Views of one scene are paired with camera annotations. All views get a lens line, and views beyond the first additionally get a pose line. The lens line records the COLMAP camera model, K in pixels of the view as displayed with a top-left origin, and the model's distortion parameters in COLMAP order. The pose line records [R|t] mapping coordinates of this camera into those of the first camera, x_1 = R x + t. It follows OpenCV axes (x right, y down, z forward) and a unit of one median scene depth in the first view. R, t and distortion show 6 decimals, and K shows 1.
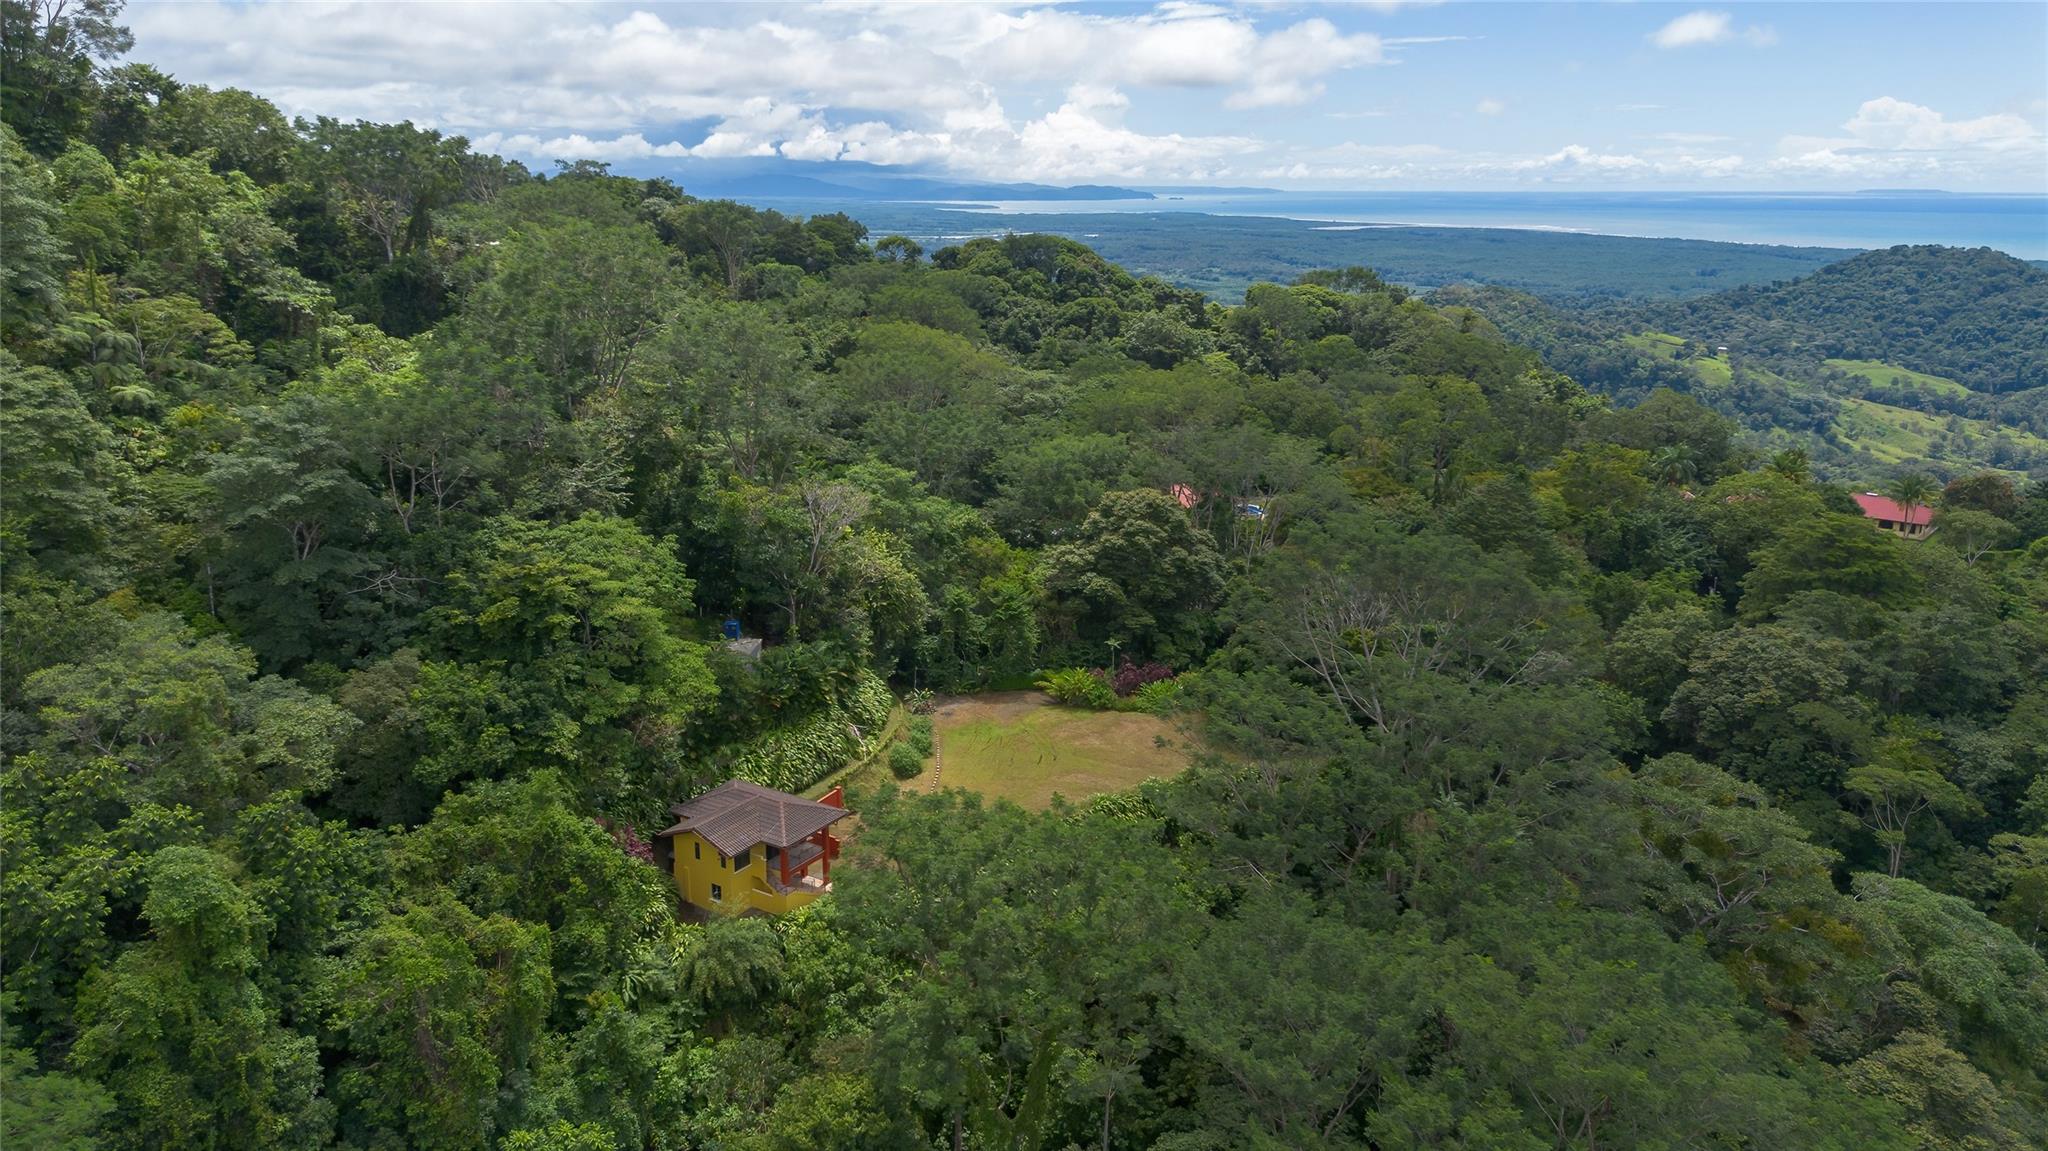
lens RADIAL K [[1457.5, 0, 1034.4], [0, 1457.5, 580.6], [0, 0, 1]] dist [0.065395, -0.054874]
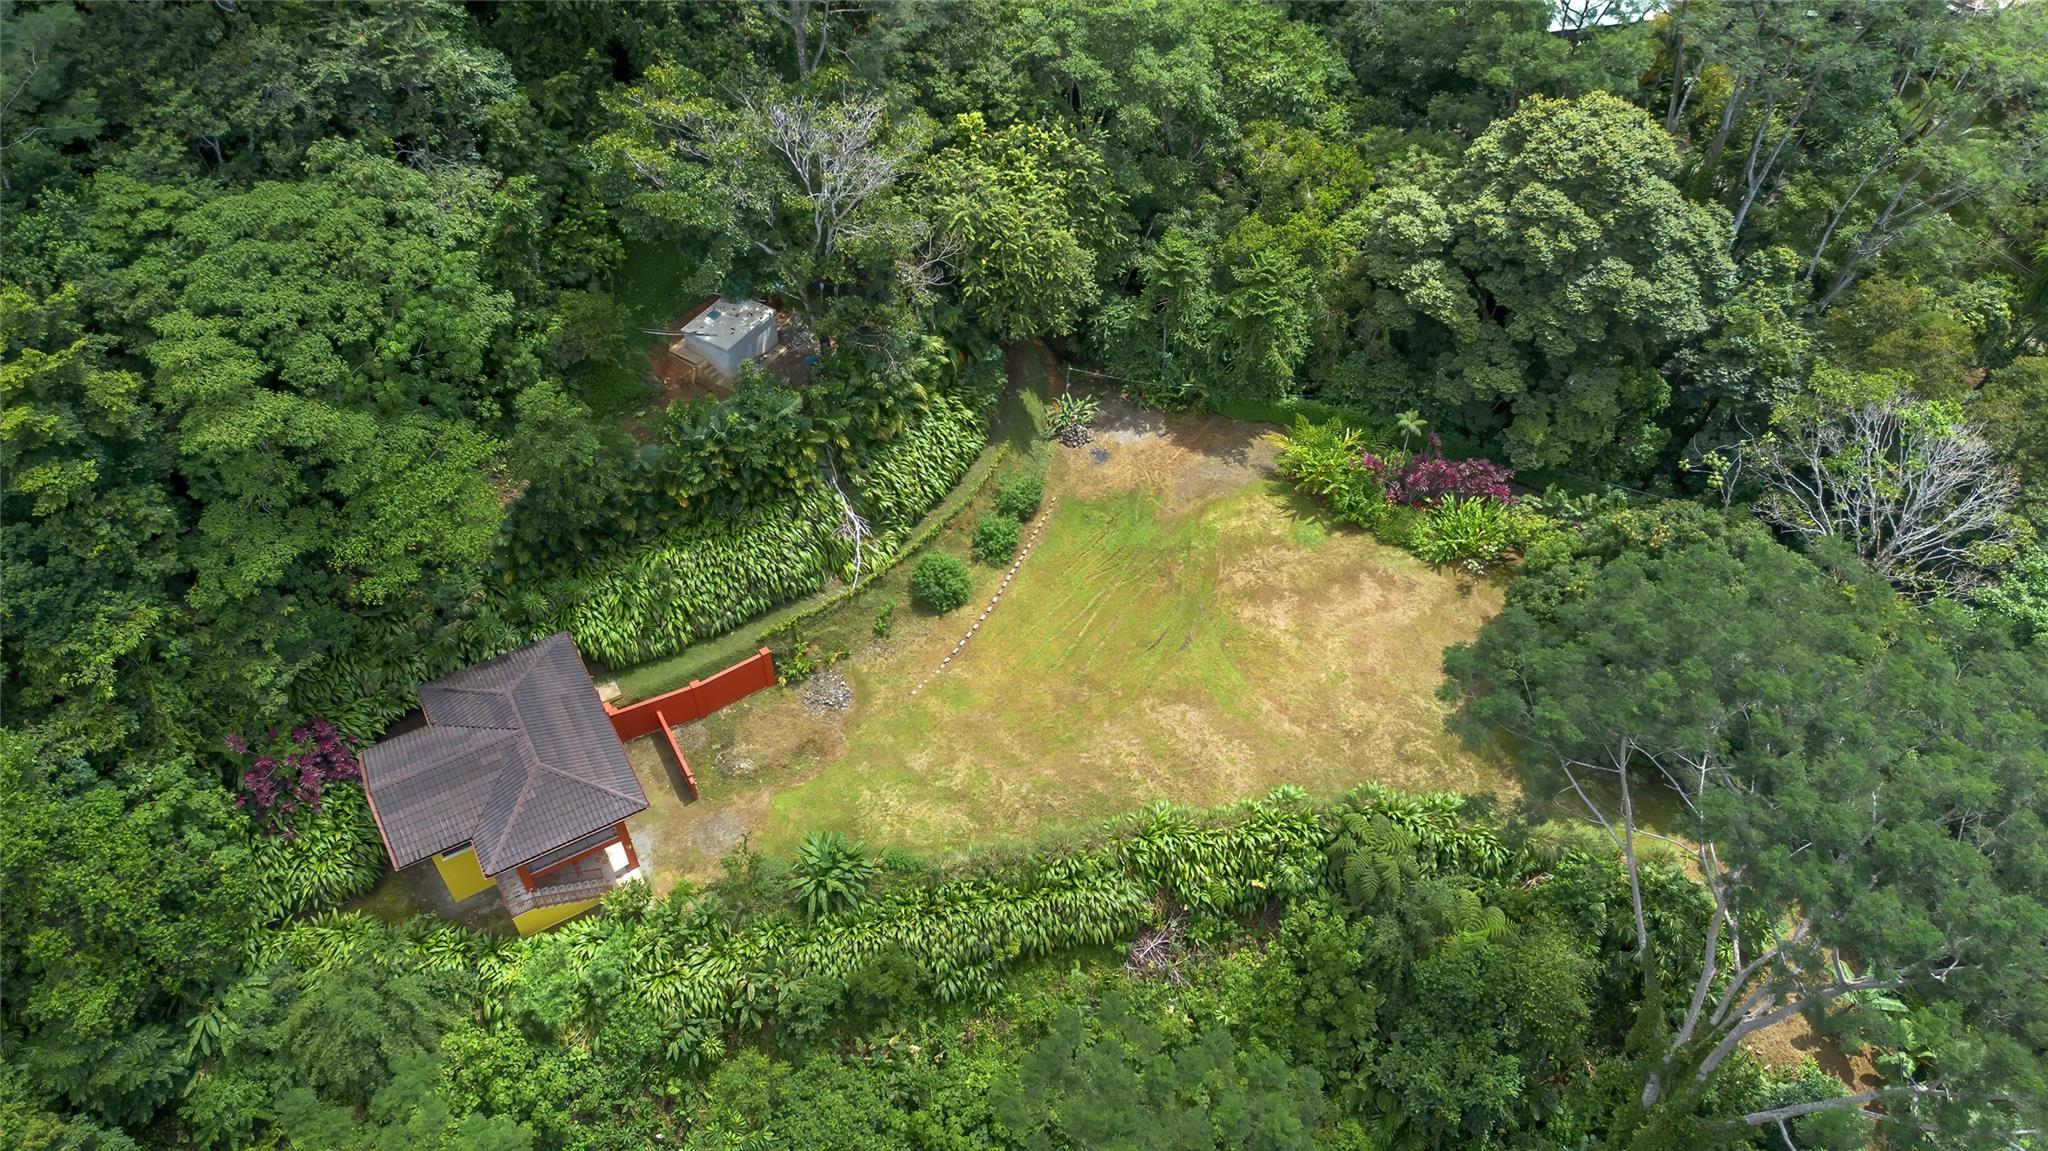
lens RADIAL K [[1440.0, 0, 1024.0], [0, 1440.0, 575.5], [0, 0, 1]] dist [0.061245, -0.069314]
pose [[0.887063, 0.341908, -0.310191, 0.088895], [-0.128218, 0.827953, 0.545942, -0.146552], [0.443486, -0.444513, 0.778286, 0.379868]]
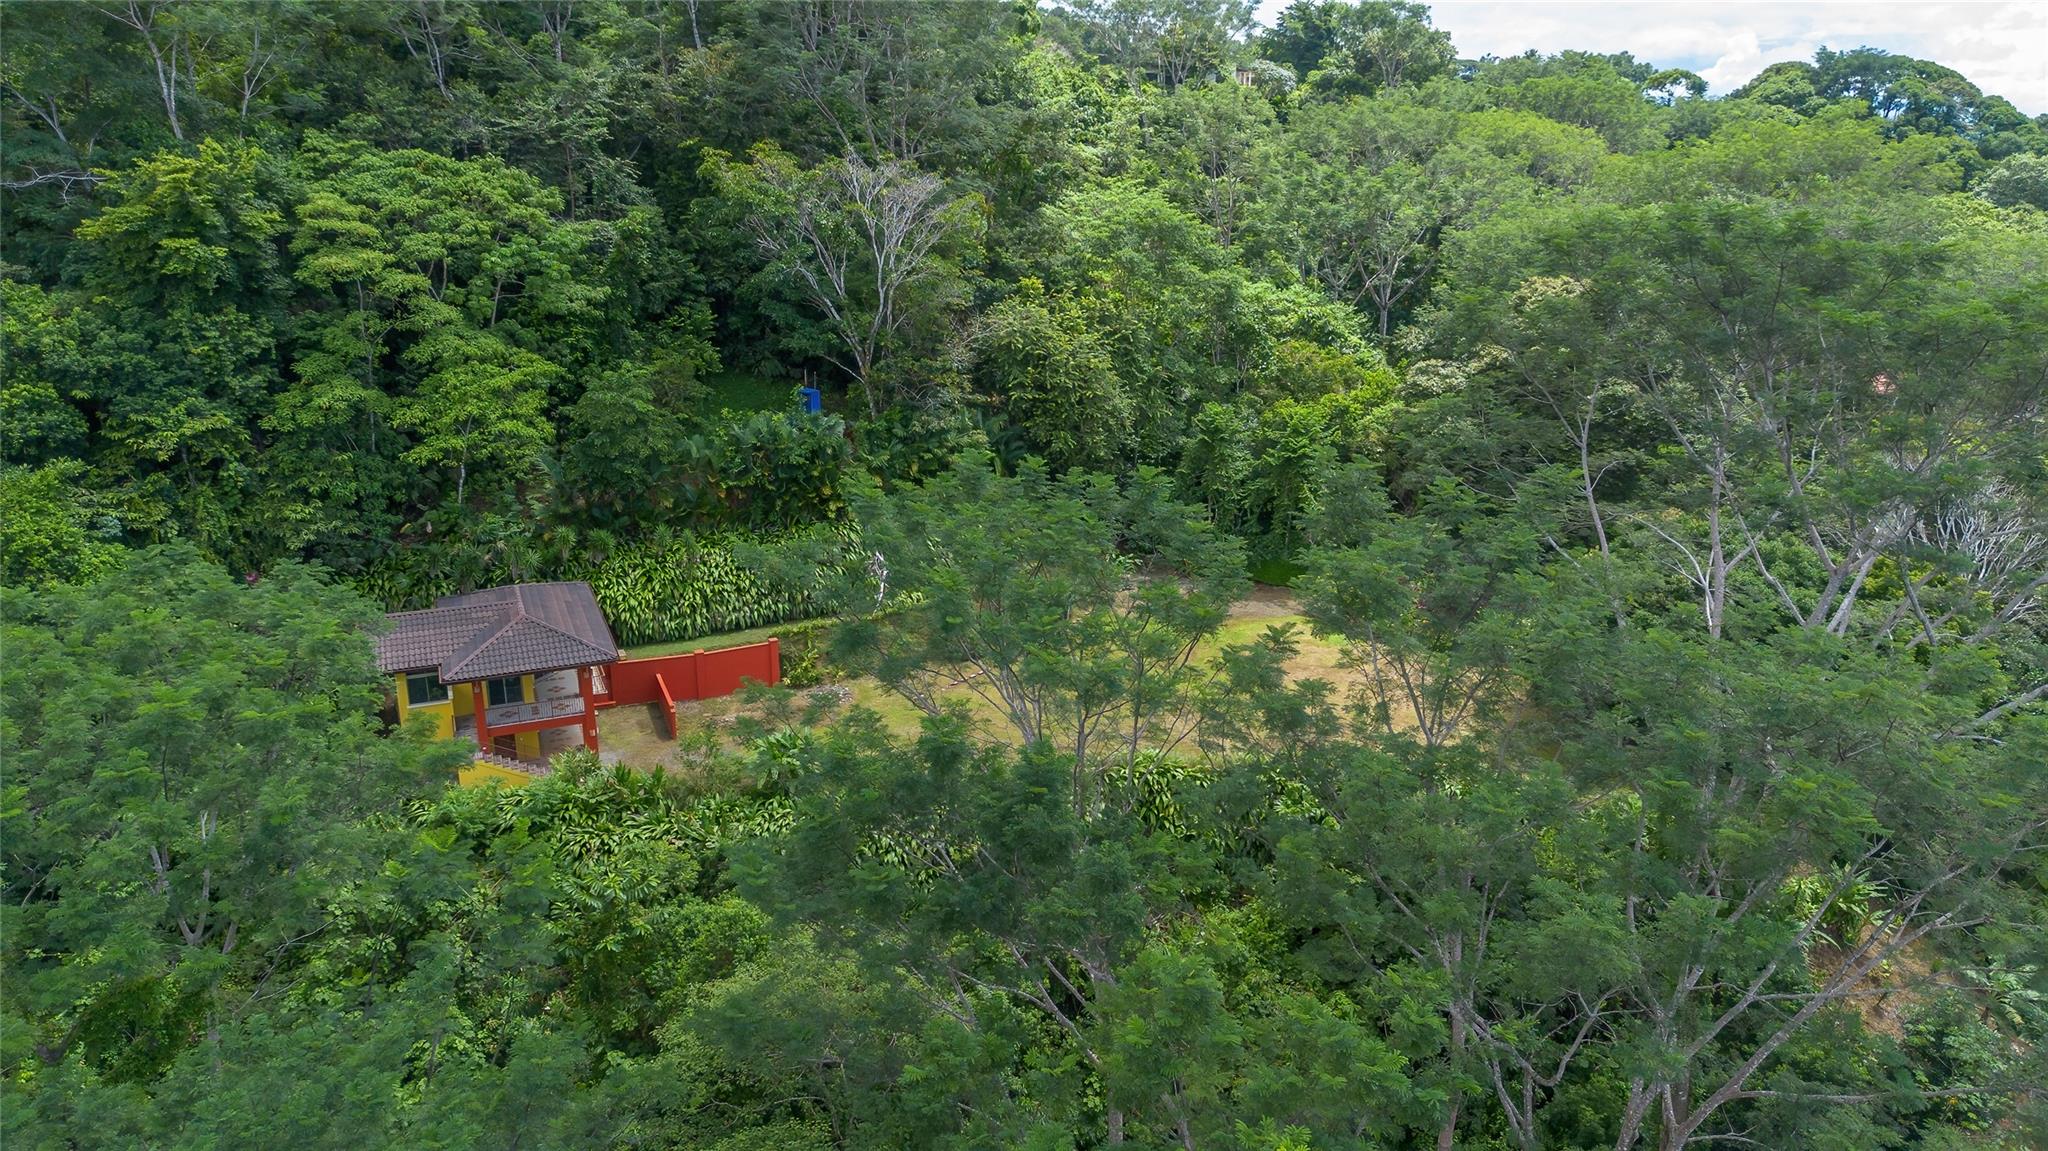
lens RADIAL K [[1454.7, 0, 1030.5], [0, 1454.7, 584.8], [0, 0, 1]] dist [0.068906, -0.075735]
pose [[0.822970, 0.173669, -0.540888, 0.181948], [-0.152498, 0.984715, 0.084146, 0.032076], [0.547234, 0.013235, 0.836875, 0.349055]]
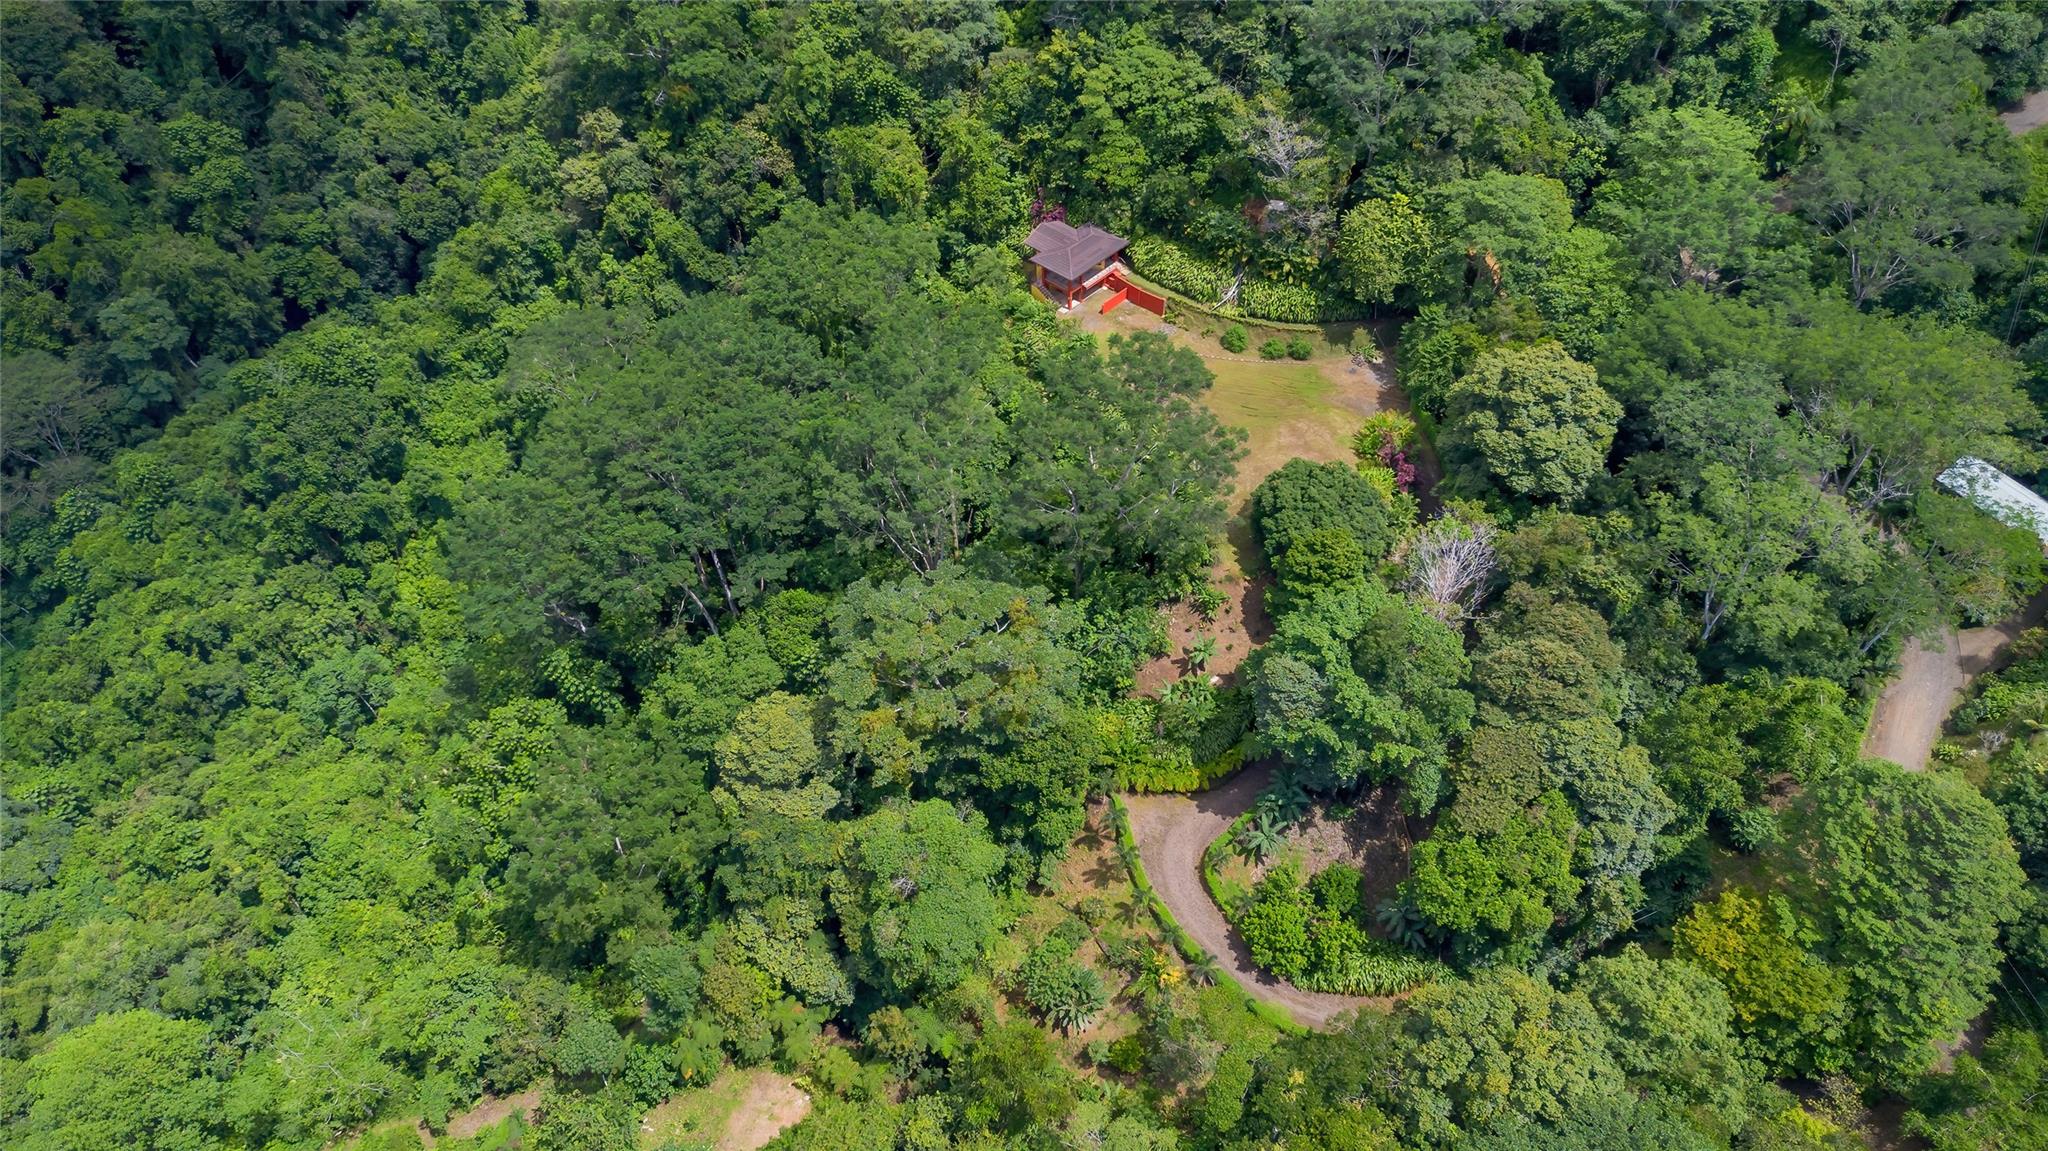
lens RADIAL K [[1440.0, 0, 1024.0], [0, 1440.0, 575.5], [0, 0, 1]] dist [0.061245, -0.069314]
pose [[-0.147283, 0.725226, -0.672574, 0.706415], [-0.267083, 0.625569, 0.733028, -0.472850], [0.952352, 0.287596, 0.101560, 0.508676]]
